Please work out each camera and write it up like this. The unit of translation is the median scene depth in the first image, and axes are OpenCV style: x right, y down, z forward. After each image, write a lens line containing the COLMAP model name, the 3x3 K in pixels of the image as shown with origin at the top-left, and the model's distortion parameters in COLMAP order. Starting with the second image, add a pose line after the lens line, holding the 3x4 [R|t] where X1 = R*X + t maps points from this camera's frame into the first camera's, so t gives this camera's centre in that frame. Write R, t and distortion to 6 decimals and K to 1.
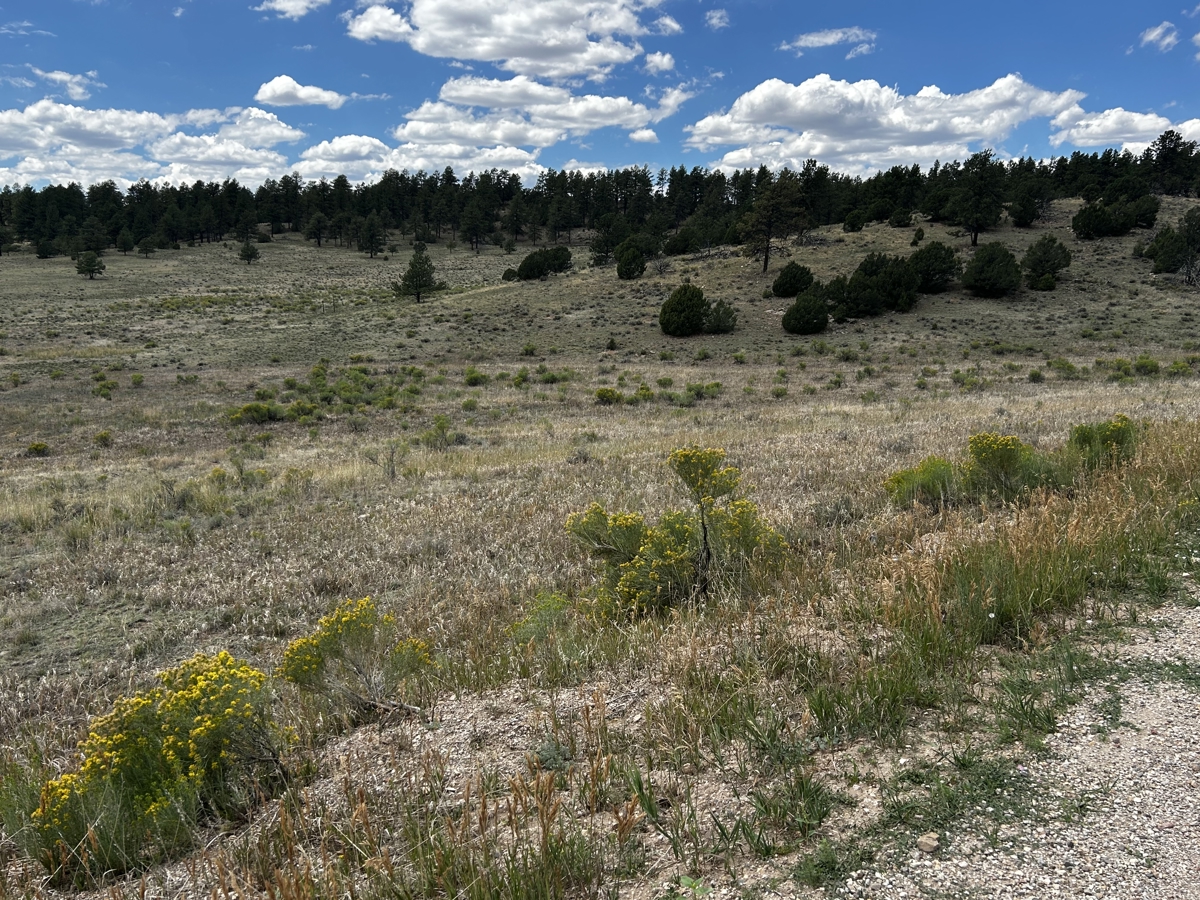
lens RADIAL K [[995.5, 0, 600.3], [0, 995.5, 447.7], [0, 0, 1]] dist [0.038509, -0.029127]
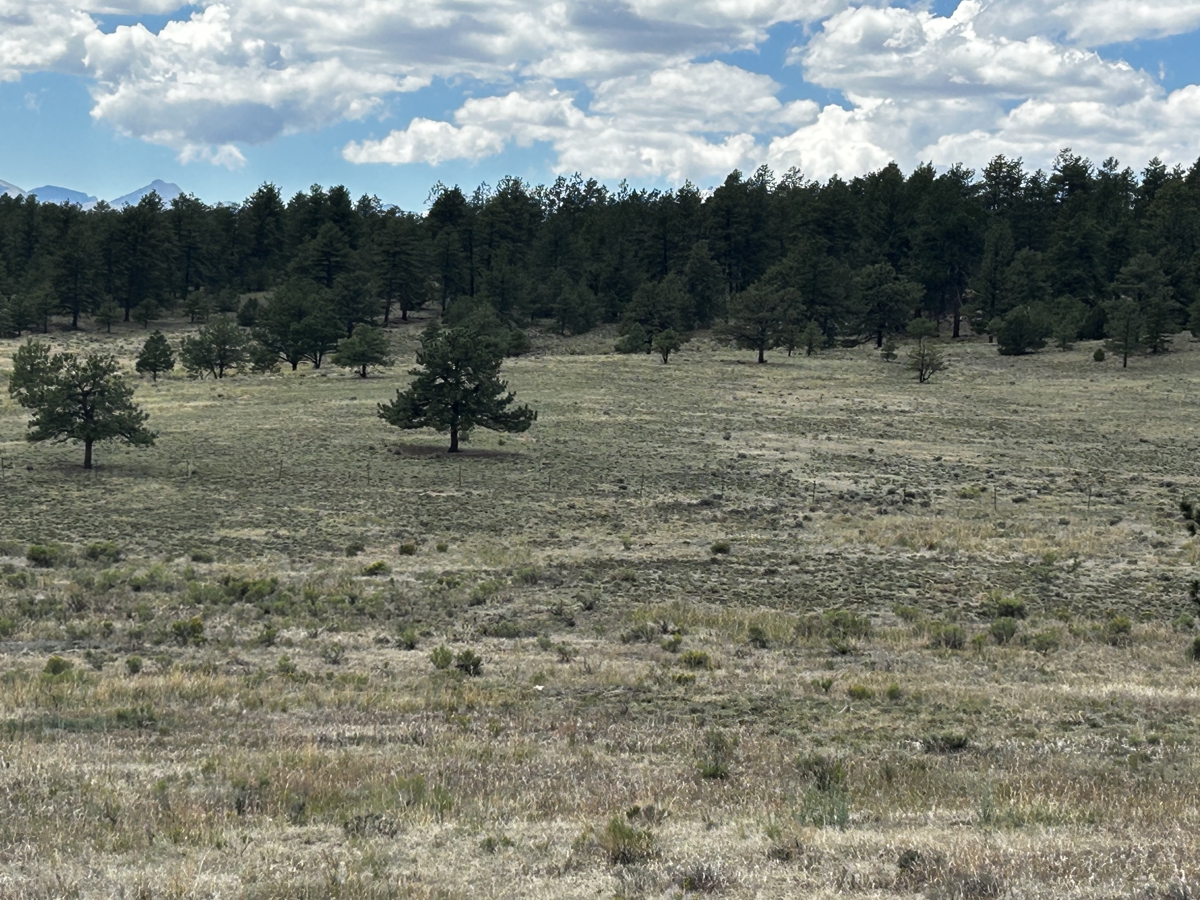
lens RADIAL K [[3102.4, 0, 632.4], [0, 3102.4, 474.6], [0, 0, 1]] dist [0.224581, 0.000000]
pose [[0.902860, 0.047575, -0.427293, -0.309715], [-0.112516, 0.985367, -0.128032, 0.069187], [0.414950, 0.163673, 0.895002, -0.325763]]
